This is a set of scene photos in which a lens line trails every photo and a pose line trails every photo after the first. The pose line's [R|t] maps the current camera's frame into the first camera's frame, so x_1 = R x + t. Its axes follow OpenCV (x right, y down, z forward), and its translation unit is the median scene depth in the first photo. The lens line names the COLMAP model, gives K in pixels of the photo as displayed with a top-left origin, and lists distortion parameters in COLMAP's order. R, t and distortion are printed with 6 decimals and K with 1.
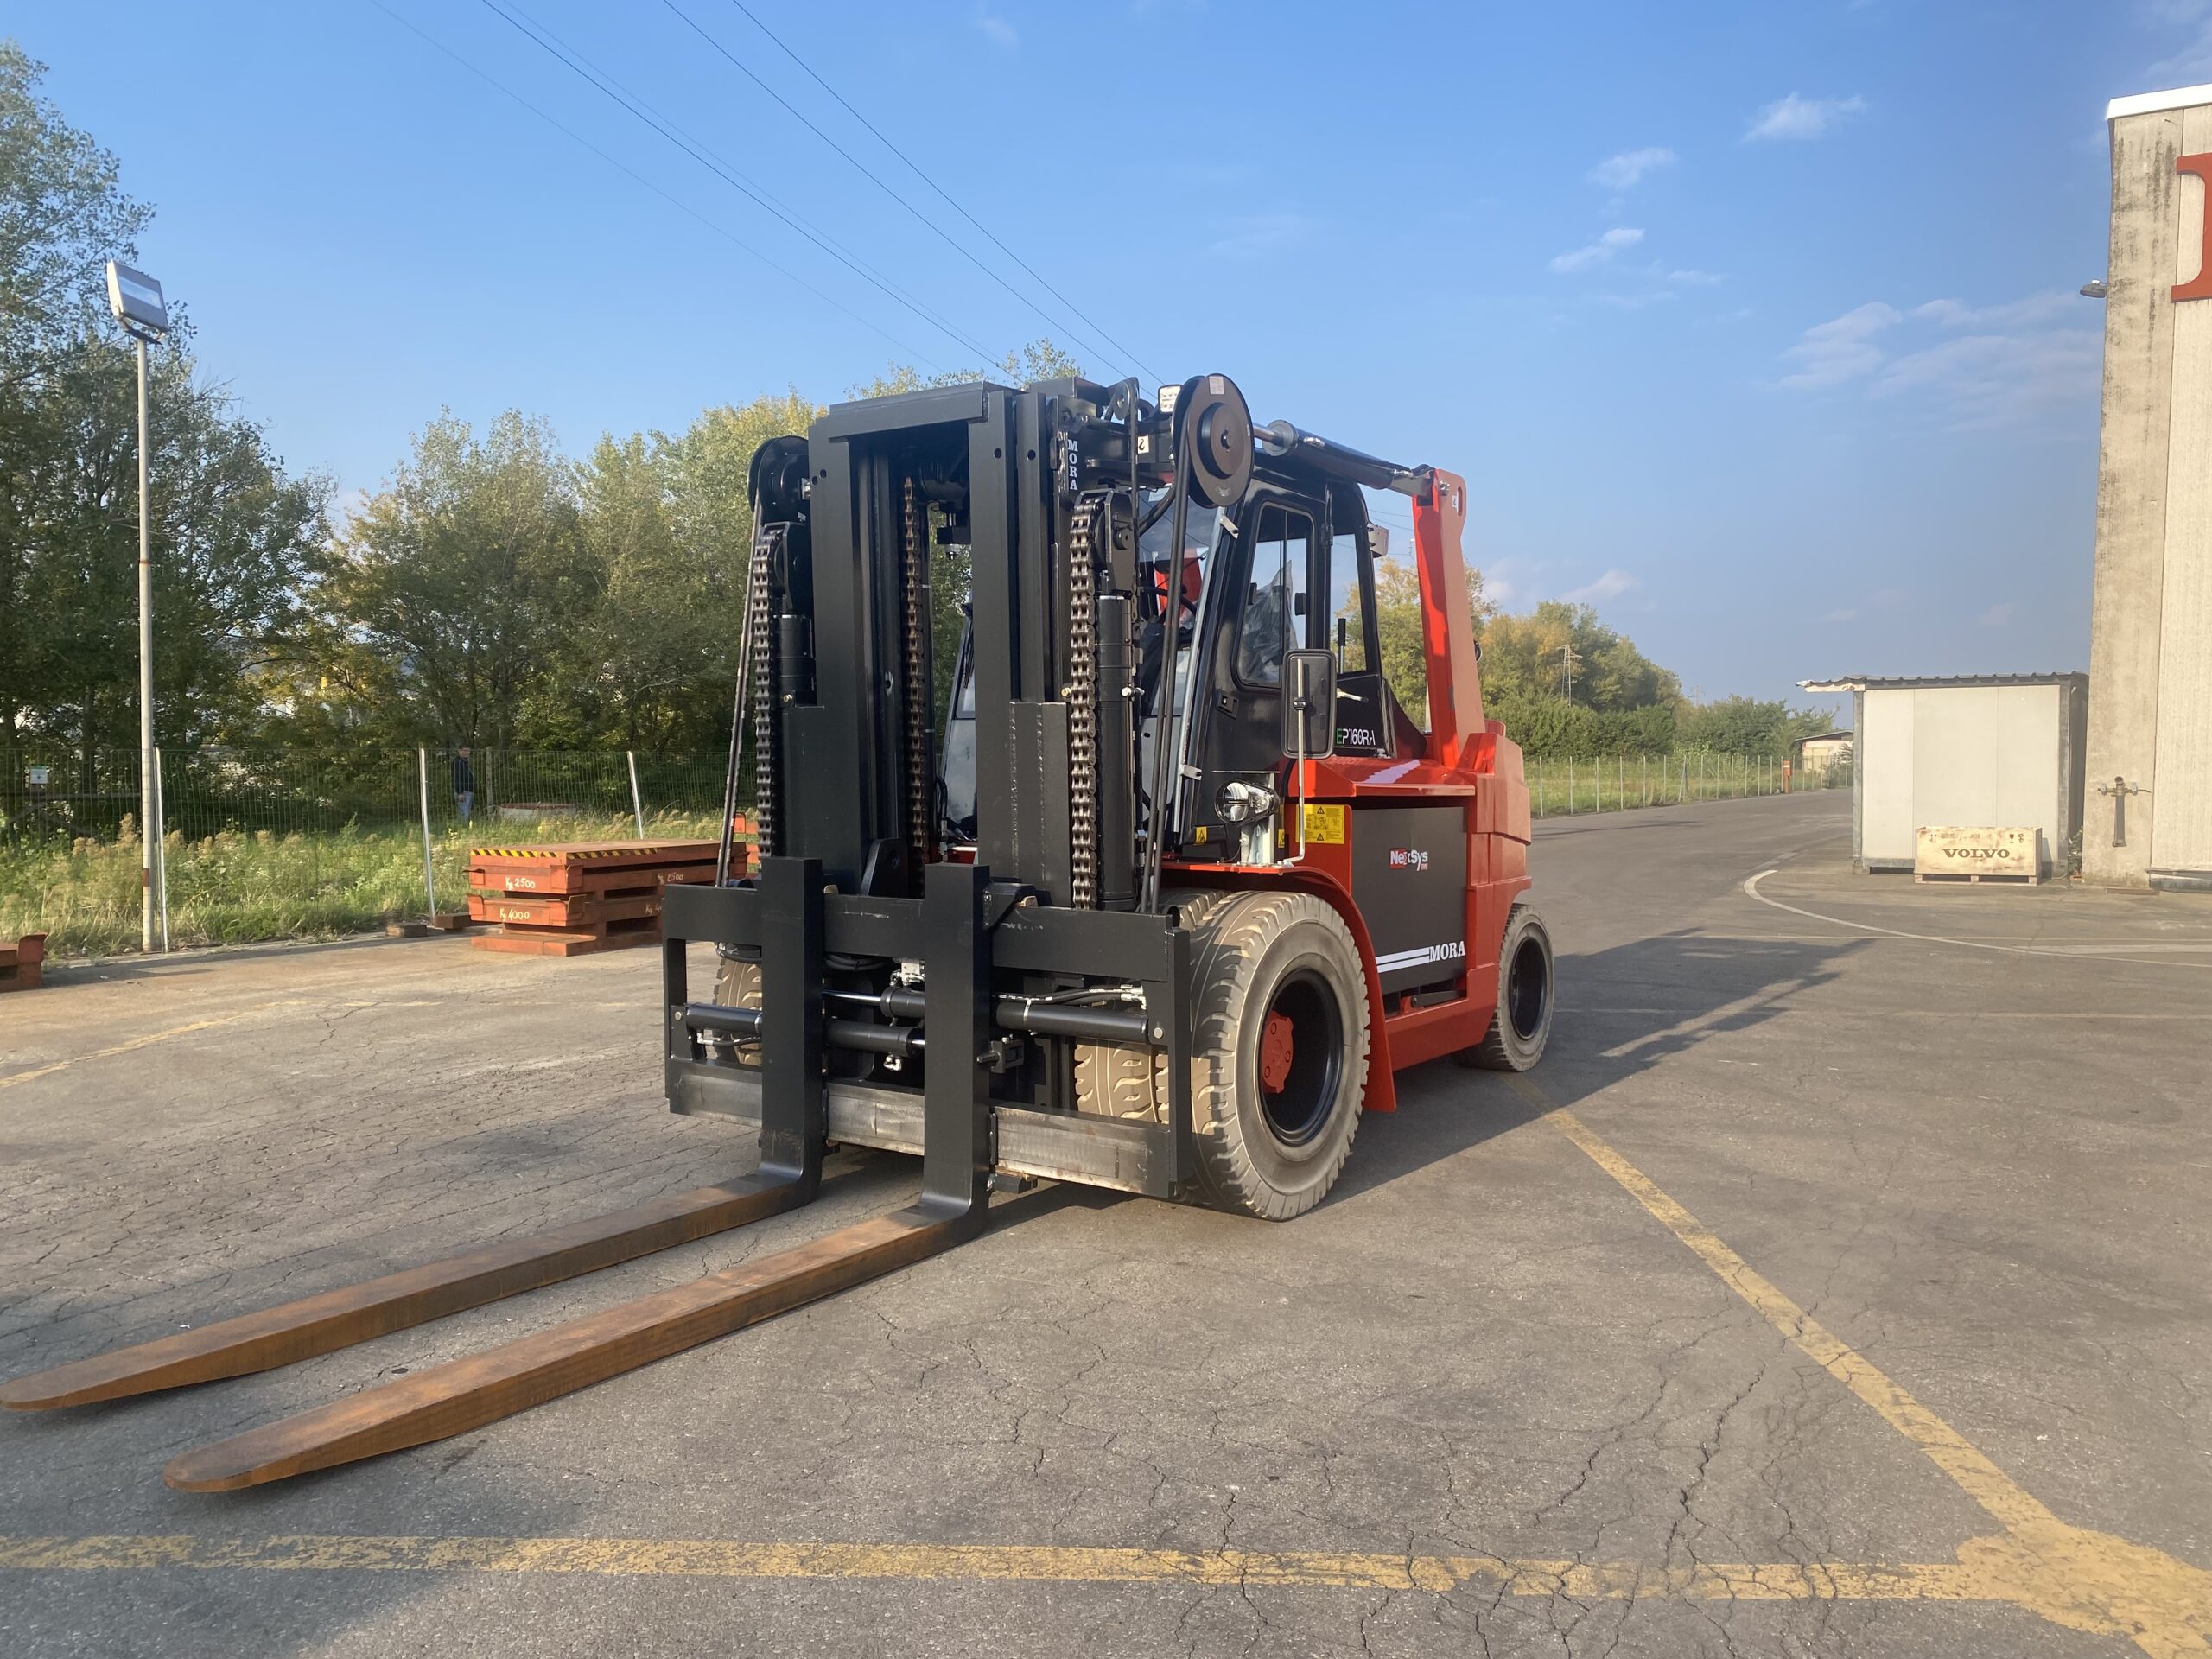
lens RADIAL K [[1705.6, 0, 1109.0], [0, 1705.6, 826.4], [0, 0, 1]] dist [0.009657, -0.004326]
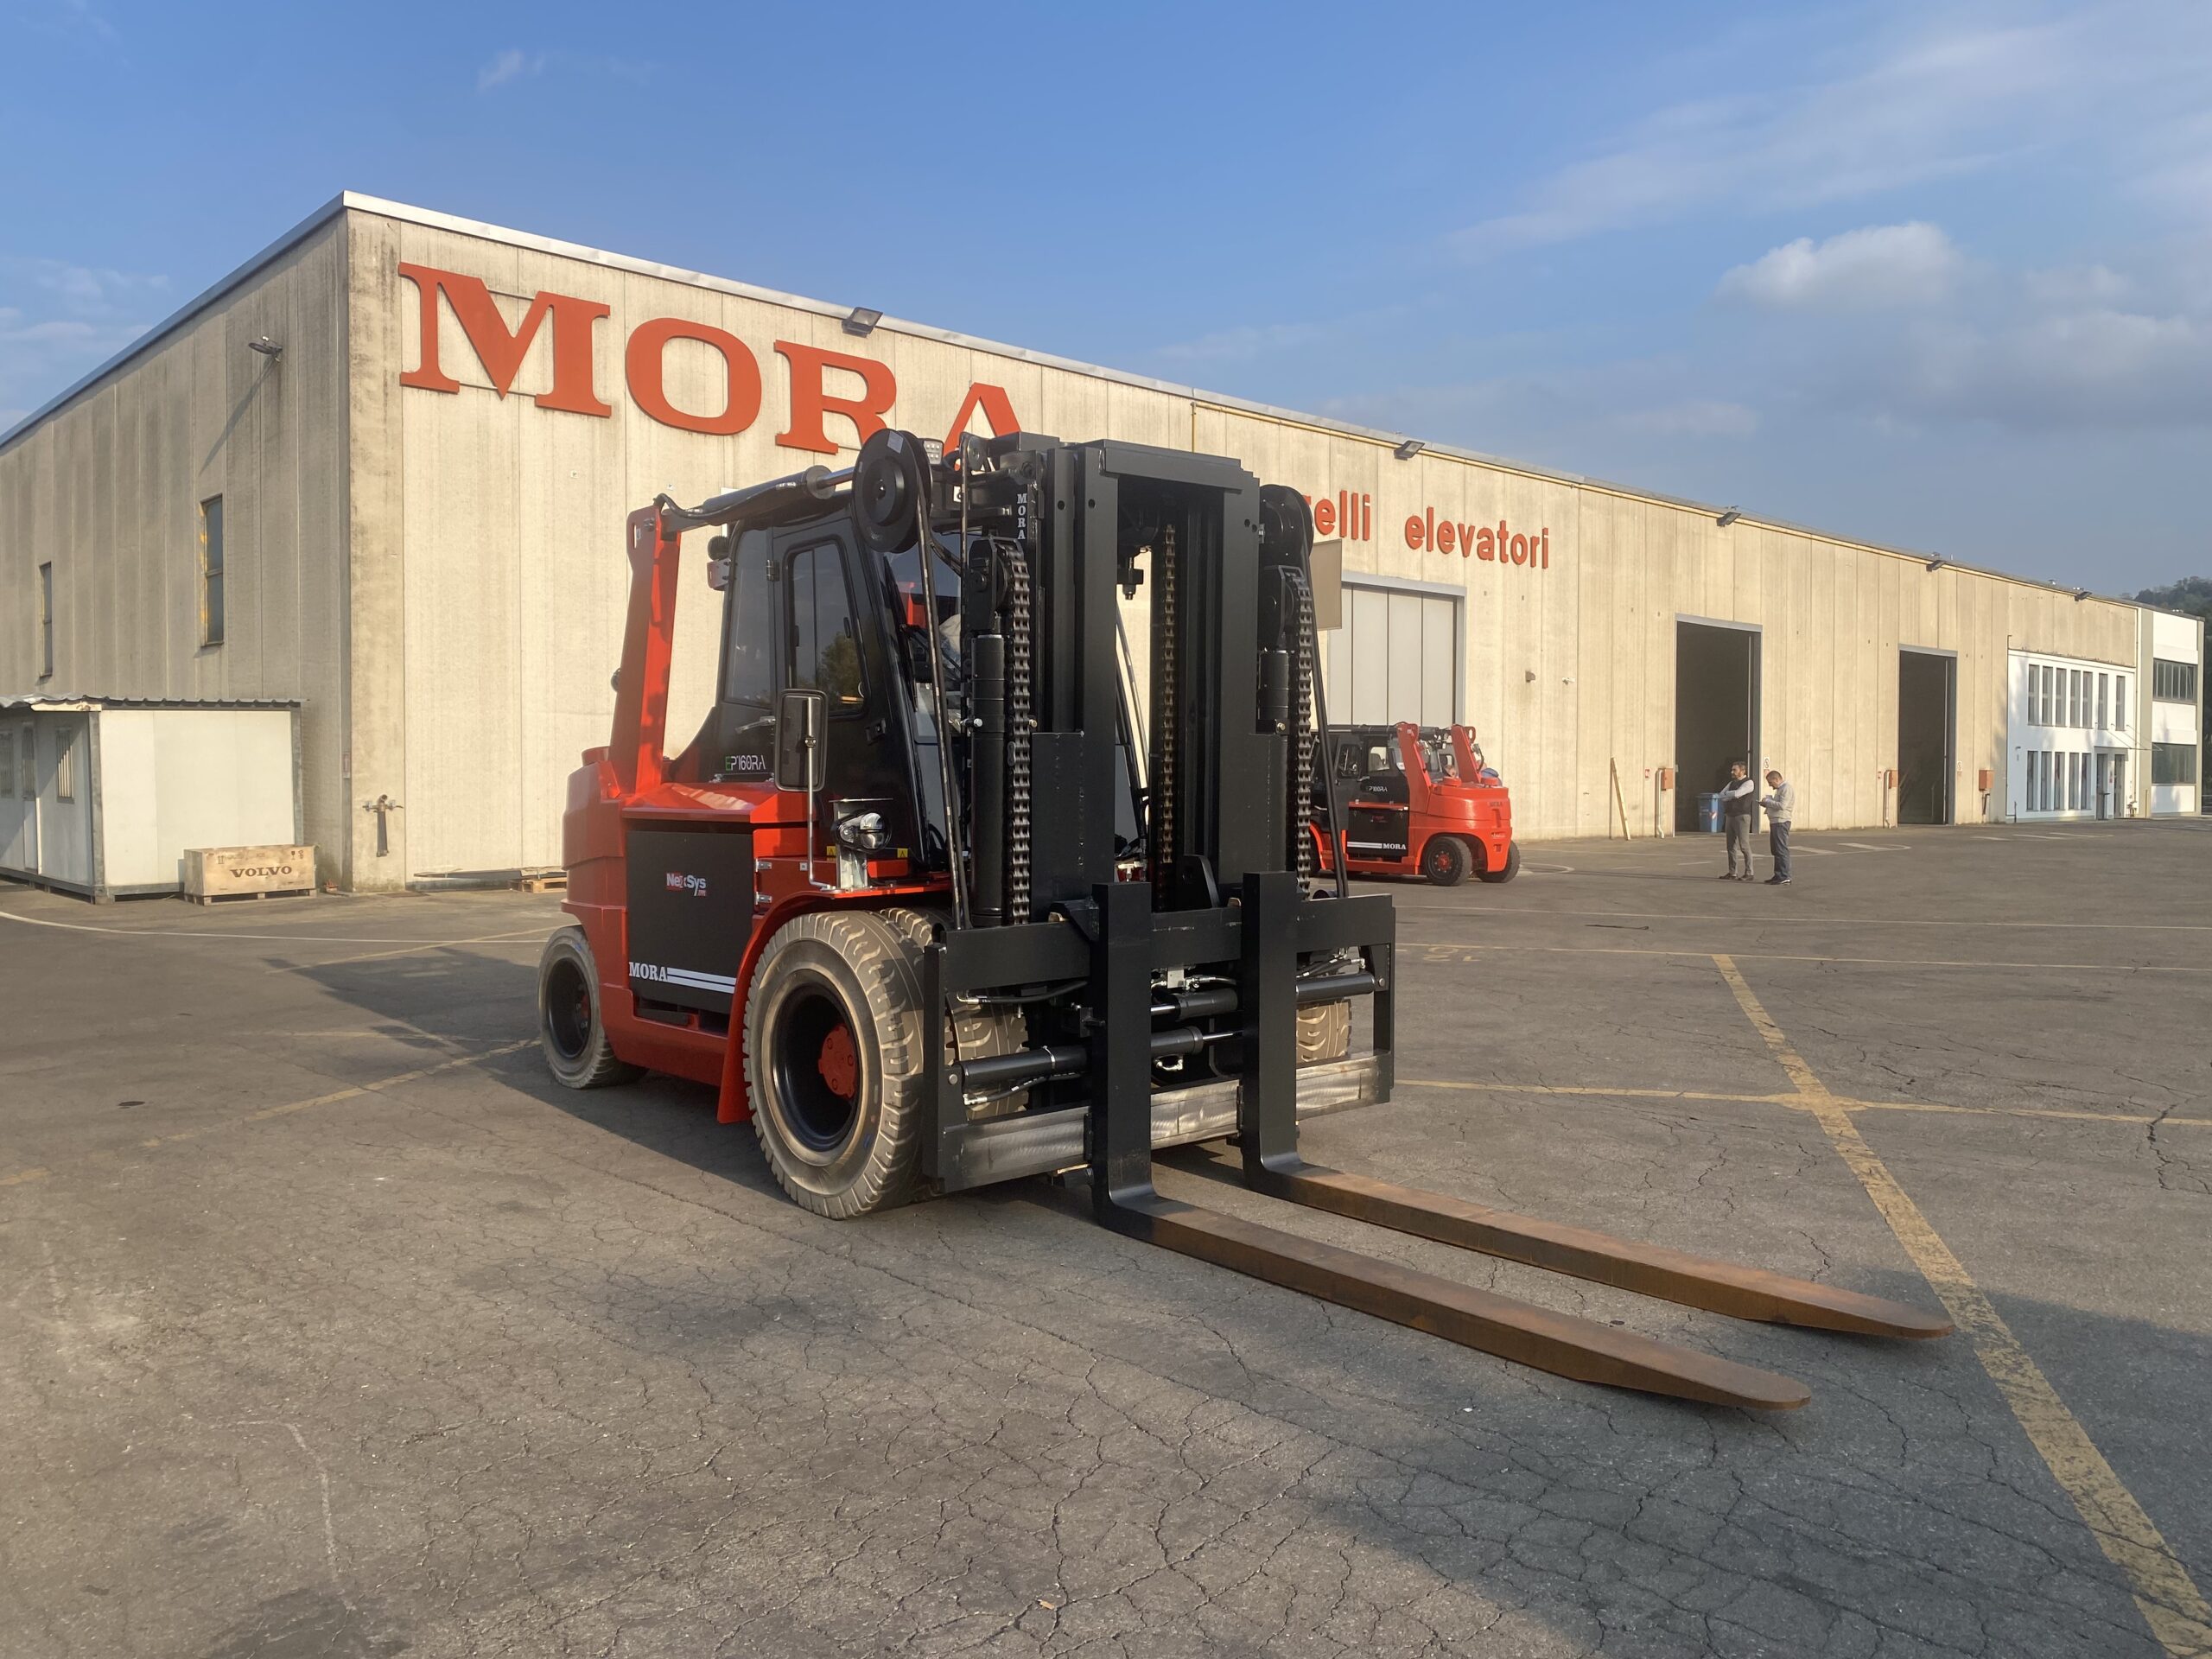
lens RADIAL K [[1705.6, 0, 1109.0], [0, 1705.6, 826.4], [0, 0, 1]] dist [0.009657, -0.004326]
pose [[0.264439, -0.037716, 0.963665, -0.376171], [0.049227, 0.998460, 0.025570, -0.013586], [-0.963145, 0.040677, 0.265889, 0.239245]]
